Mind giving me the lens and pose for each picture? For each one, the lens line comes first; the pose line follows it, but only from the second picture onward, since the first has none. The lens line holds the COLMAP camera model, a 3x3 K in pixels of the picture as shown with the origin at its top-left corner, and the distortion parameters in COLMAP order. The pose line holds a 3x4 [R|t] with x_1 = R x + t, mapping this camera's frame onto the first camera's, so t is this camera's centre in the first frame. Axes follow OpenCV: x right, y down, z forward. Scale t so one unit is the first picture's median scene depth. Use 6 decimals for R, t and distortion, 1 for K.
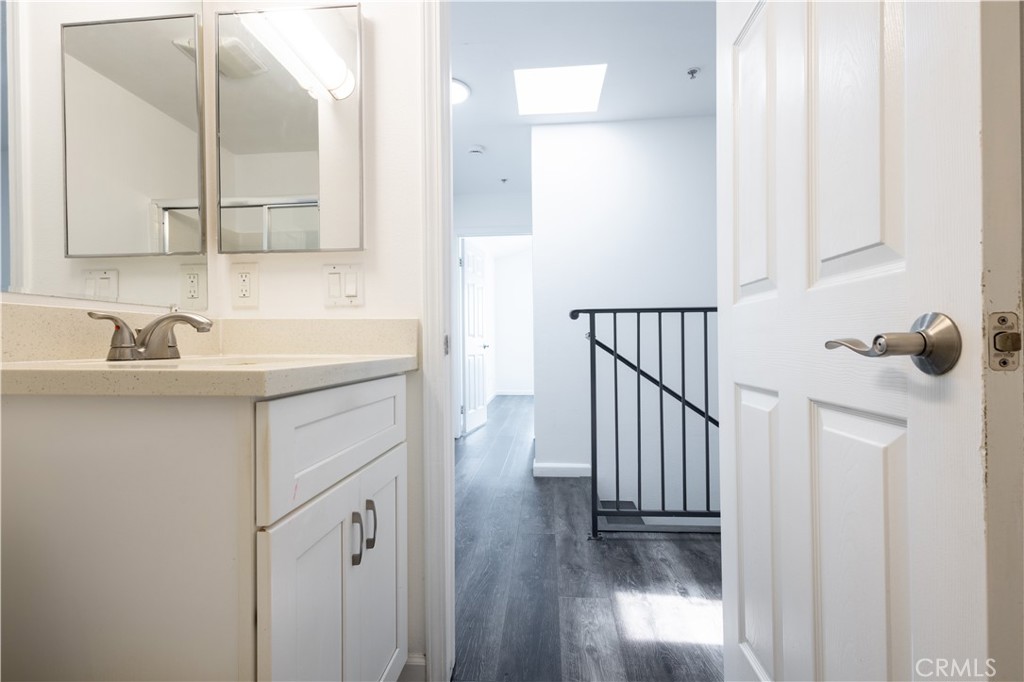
lens RADIAL K [[478.4, 0, 508.8], [0, 478.4, 343.5], [0, 0, 1]] dist [0.013415, -0.001171]
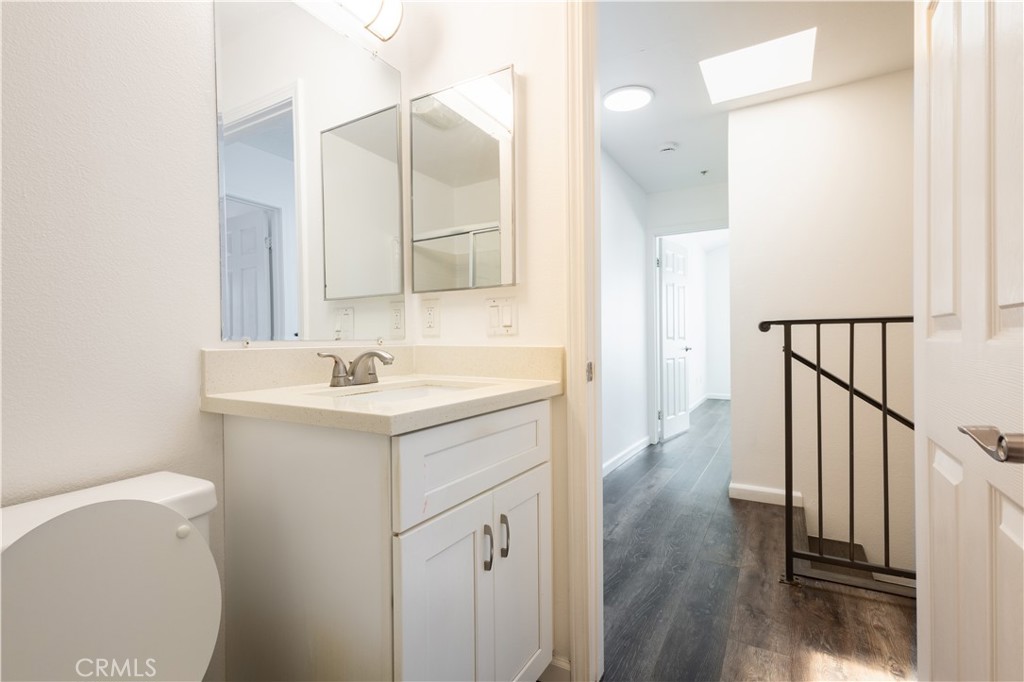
lens RADIAL K [[478.4, 0, 508.8], [0, 478.4, 343.5], [0, 0, 1]] dist [0.013415, -0.001171]
pose [[0.902942, 0.001304, -0.429761, 0.123016], [0.004327, 0.999917, 0.012125, -0.055825], [0.429741, -0.012808, 0.902861, -0.012377]]
